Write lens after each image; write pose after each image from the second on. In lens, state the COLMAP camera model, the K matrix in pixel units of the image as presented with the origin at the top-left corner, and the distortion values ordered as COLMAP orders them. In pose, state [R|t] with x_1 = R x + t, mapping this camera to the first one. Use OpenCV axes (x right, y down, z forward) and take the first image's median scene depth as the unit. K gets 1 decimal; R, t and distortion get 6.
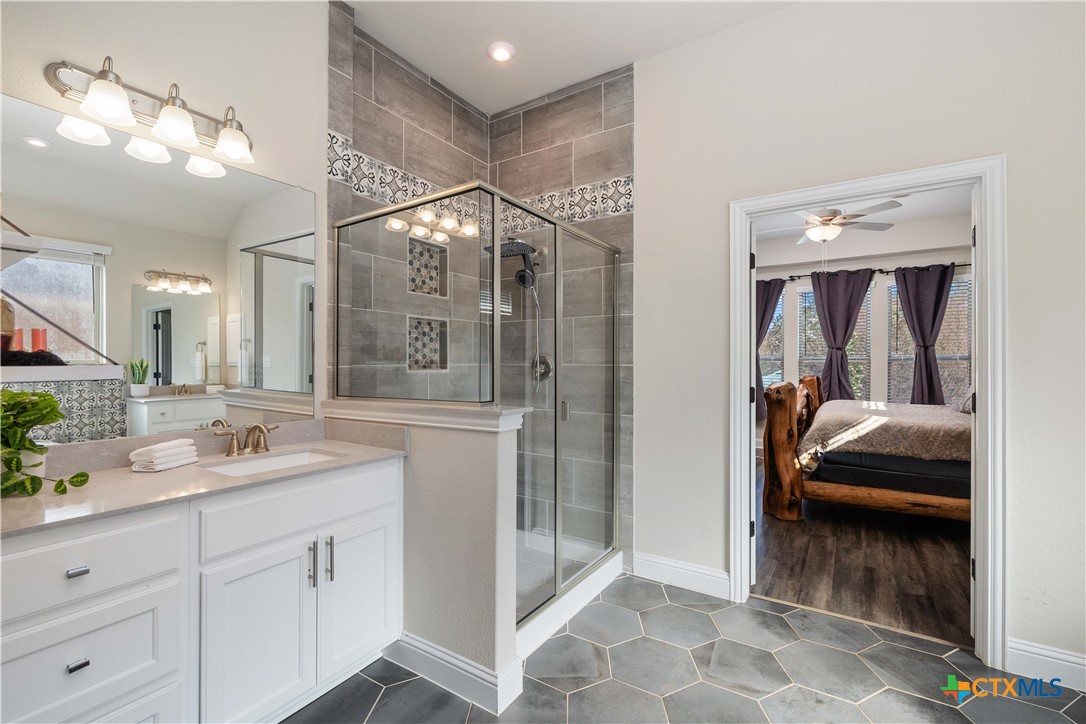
lens RADIAL K [[469.1, 0, 531.1], [0, 469.1, 366.0], [0, 0, 1]] dist [0.002381, -0.000248]
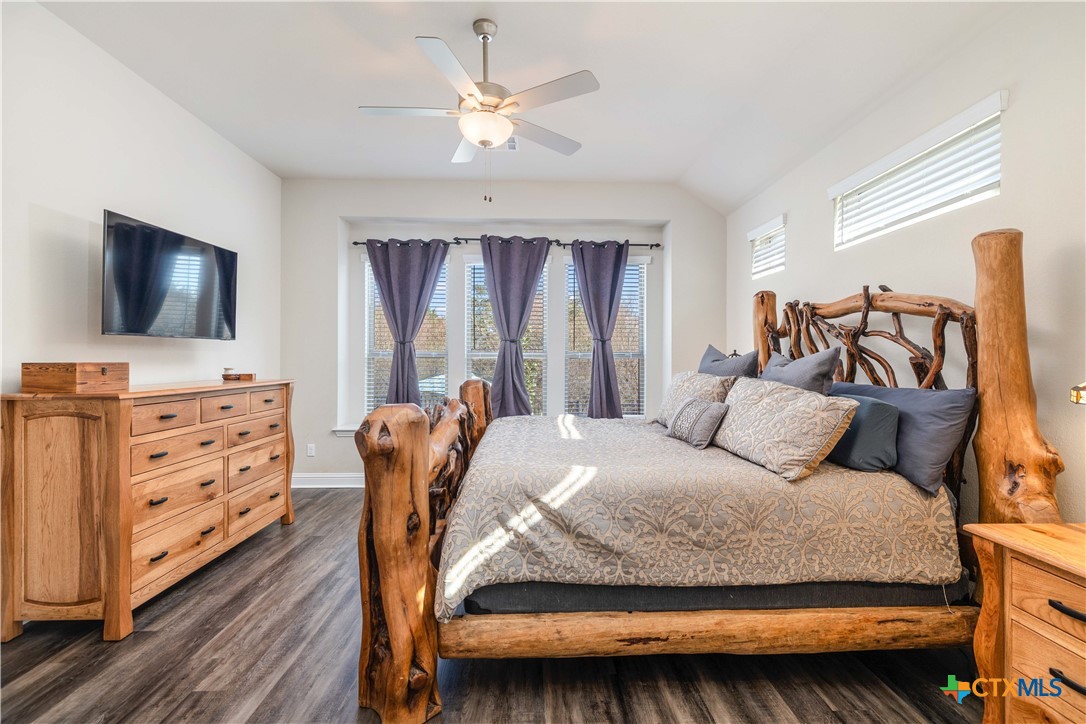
lens RADIAL K [[506.2, 0, 541.0], [0, 506.2, 359.2], [0, 0, 1]] dist [0.000016, -0.000117]
pose [[0.809241, 0.003348, 0.587467, 0.246832], [0.001098, 0.999973, -0.007211, -0.003077], [-0.587476, 0.006480, 0.809216, 0.363472]]
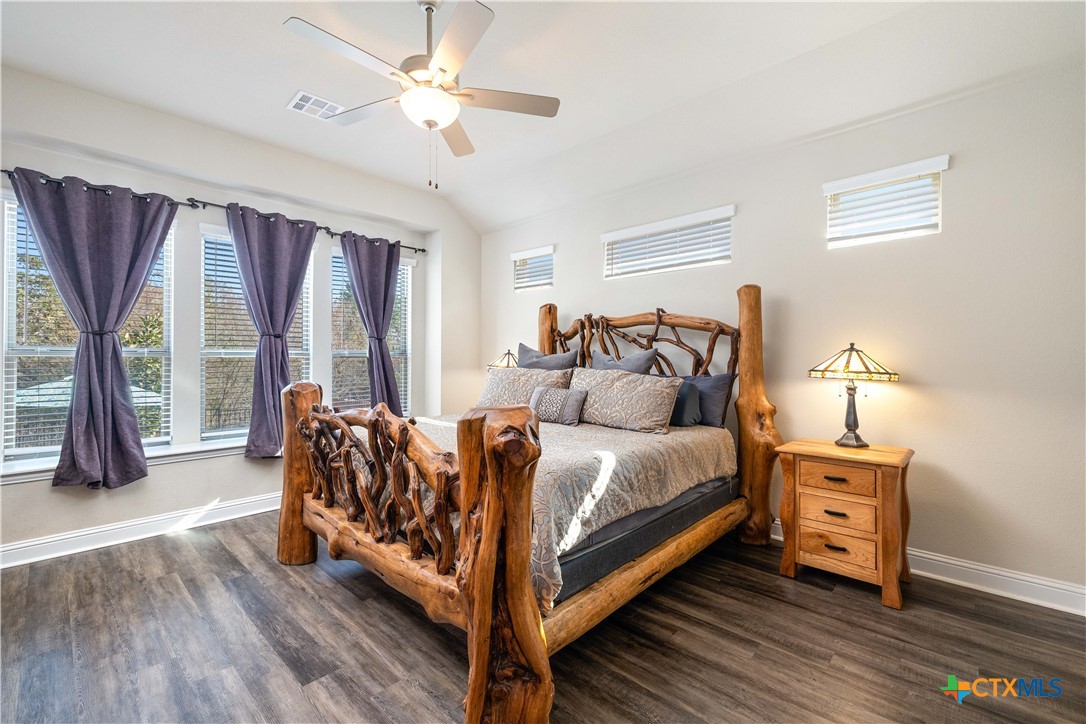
lens RADIAL K [[469.1, 0, 540.1], [0, 469.1, 357.6], [0, 0, 1]] dist [0.002381, -0.000248]
pose [[0.154184, 0.002901, 0.988038, 0.098966], [0.009293, 0.999947, -0.004386, -0.003492], [-0.987998, 0.009858, 0.154149, 0.616131]]
